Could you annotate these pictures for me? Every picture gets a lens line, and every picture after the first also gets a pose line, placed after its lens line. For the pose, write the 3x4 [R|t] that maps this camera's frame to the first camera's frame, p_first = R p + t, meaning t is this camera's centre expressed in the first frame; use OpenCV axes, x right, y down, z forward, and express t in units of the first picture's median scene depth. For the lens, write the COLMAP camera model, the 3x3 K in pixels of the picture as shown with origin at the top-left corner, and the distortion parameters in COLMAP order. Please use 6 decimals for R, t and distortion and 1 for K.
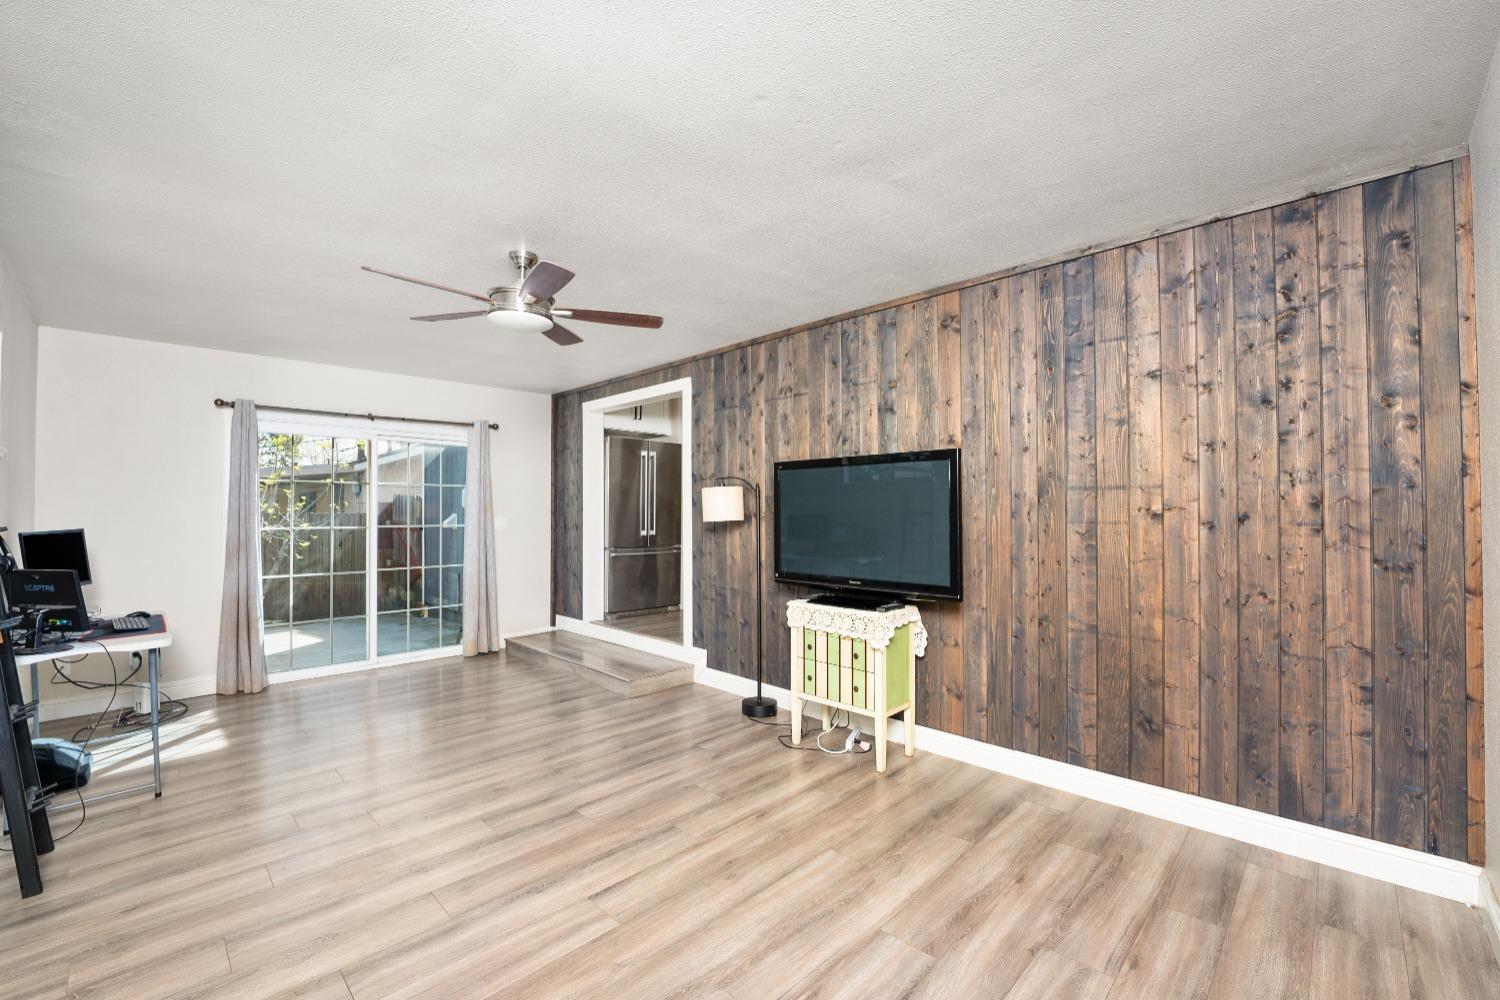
lens RADIAL K [[634.7, 0, 747.5], [0, 634.7, 503.9], [0, 0, 1]] dist [-0.002274, -0.000284]
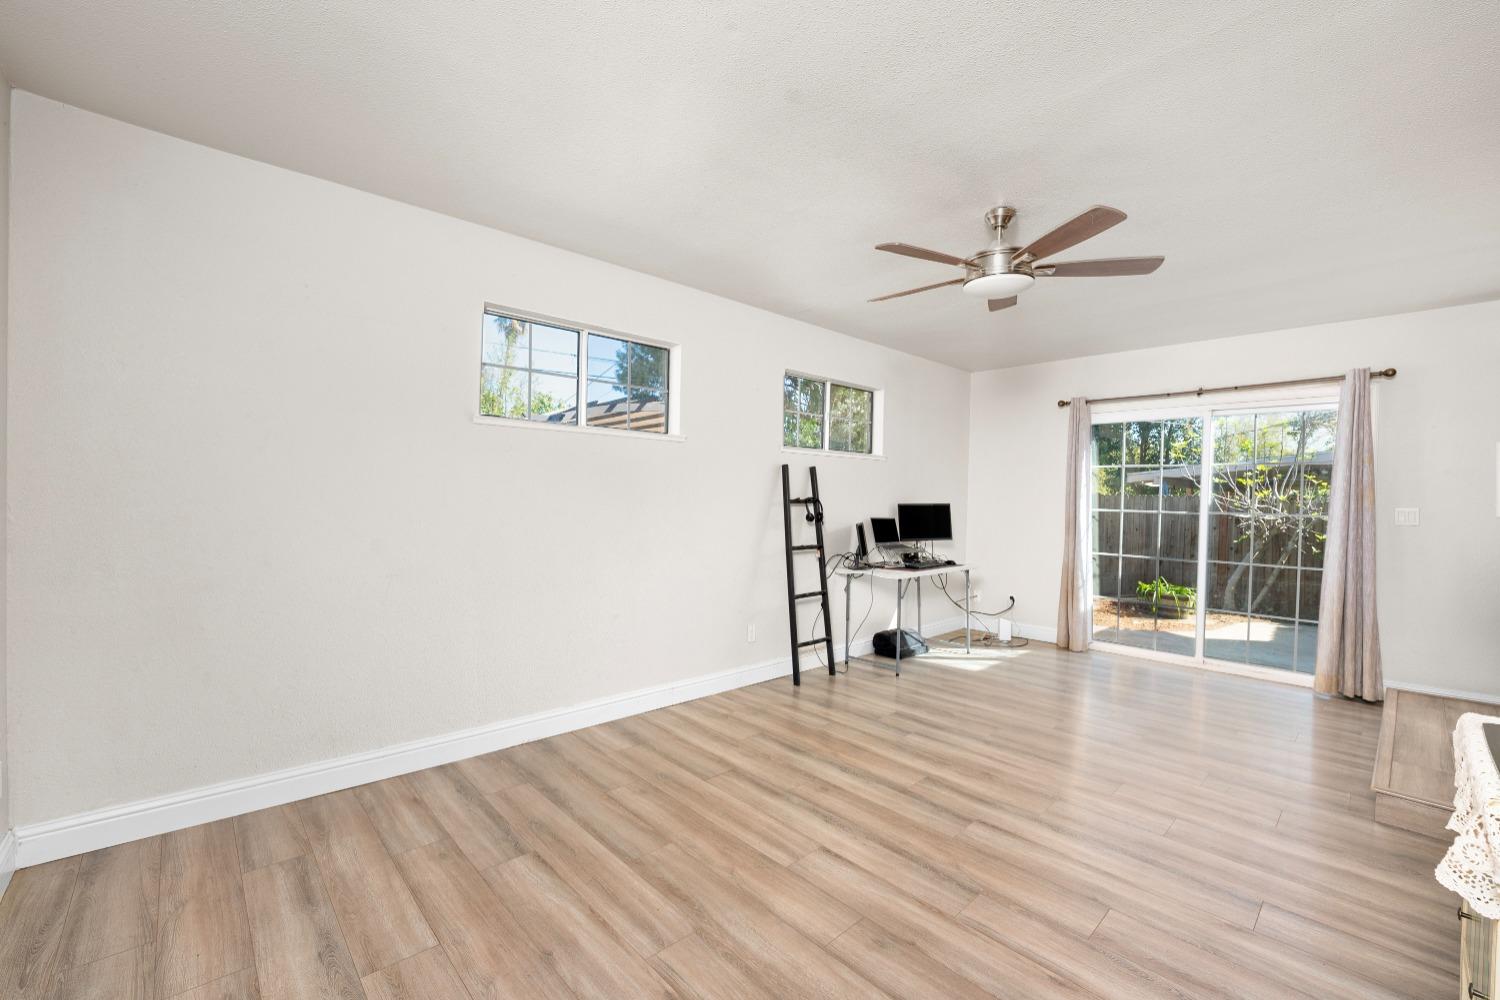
lens RADIAL K [[634.7, 0, 747.5], [0, 634.7, 503.9], [0, 0, 1]] dist [-0.002274, -0.000284]
pose [[-0.045620, 0.018834, -0.998781, 0.520483], [-0.005849, 0.999800, 0.019121, 0.014704], [0.998942, 0.006714, -0.045501, 0.587998]]
